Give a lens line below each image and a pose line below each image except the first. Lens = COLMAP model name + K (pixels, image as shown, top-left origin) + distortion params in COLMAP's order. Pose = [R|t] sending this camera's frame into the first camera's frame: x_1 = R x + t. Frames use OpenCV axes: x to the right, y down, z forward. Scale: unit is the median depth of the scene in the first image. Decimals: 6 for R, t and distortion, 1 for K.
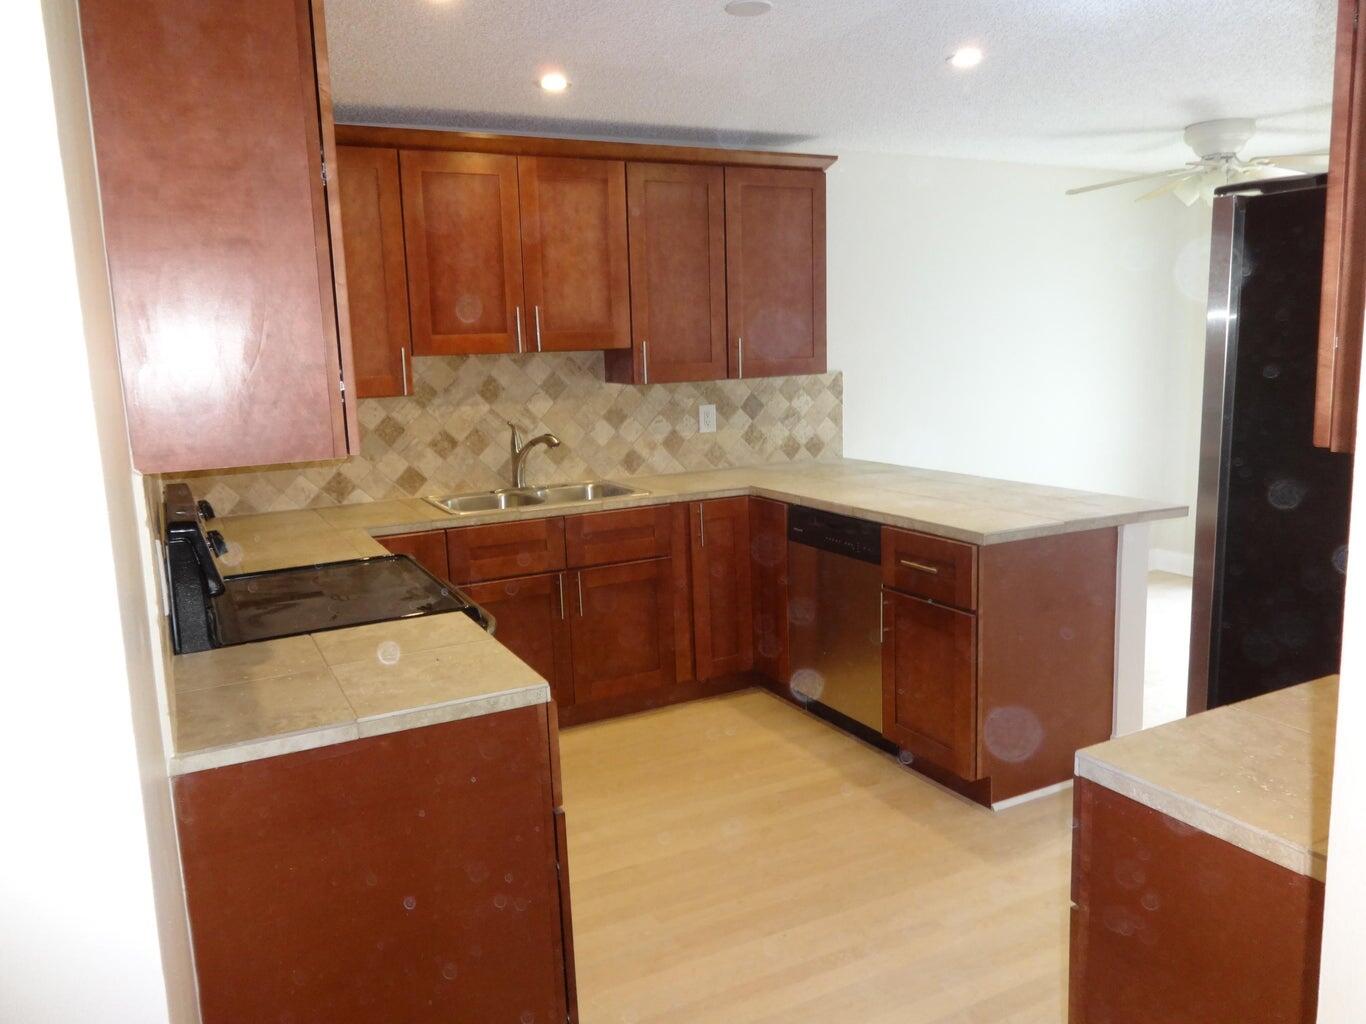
lens RADIAL K [[1008.2, 0, 683.0], [0, 1008.2, 512.0], [0, 0, 1]] dist [0.006327, 0.000012]
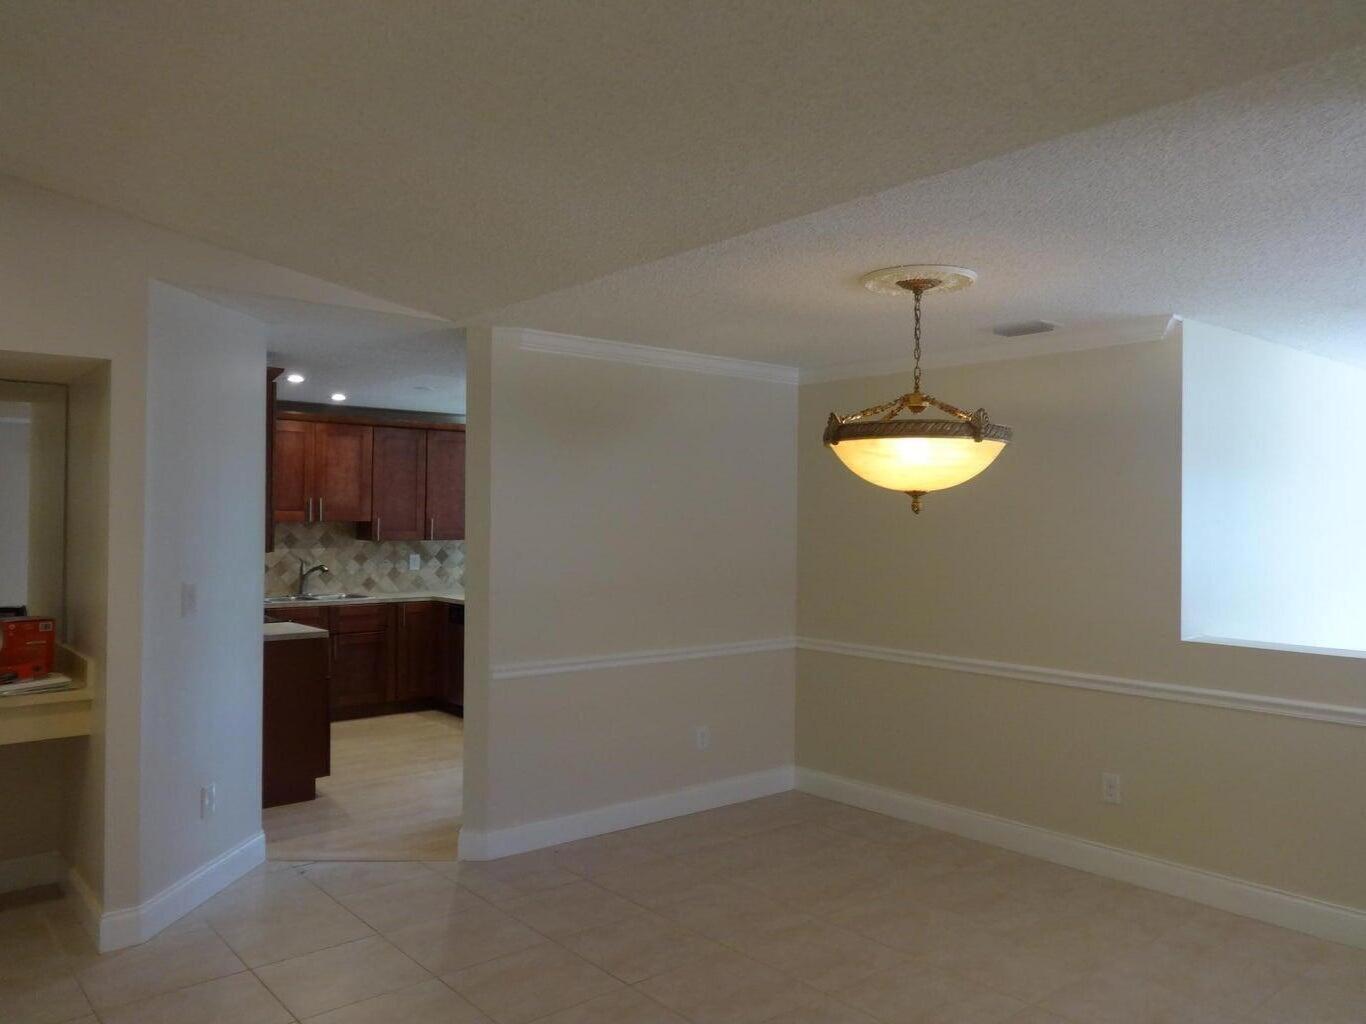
lens RADIAL K [[1008.2, 0, 683.0], [0, 1008.2, 512.0], [0, 0, 1]] dist [0.006327, 0.000012]
pose [[0.972398, 0.043415, 0.229253, 0.079172], [-0.002430, 0.984367, -0.176110, 0.145448], [-0.233315, 0.170692, 0.957303, -0.911656]]
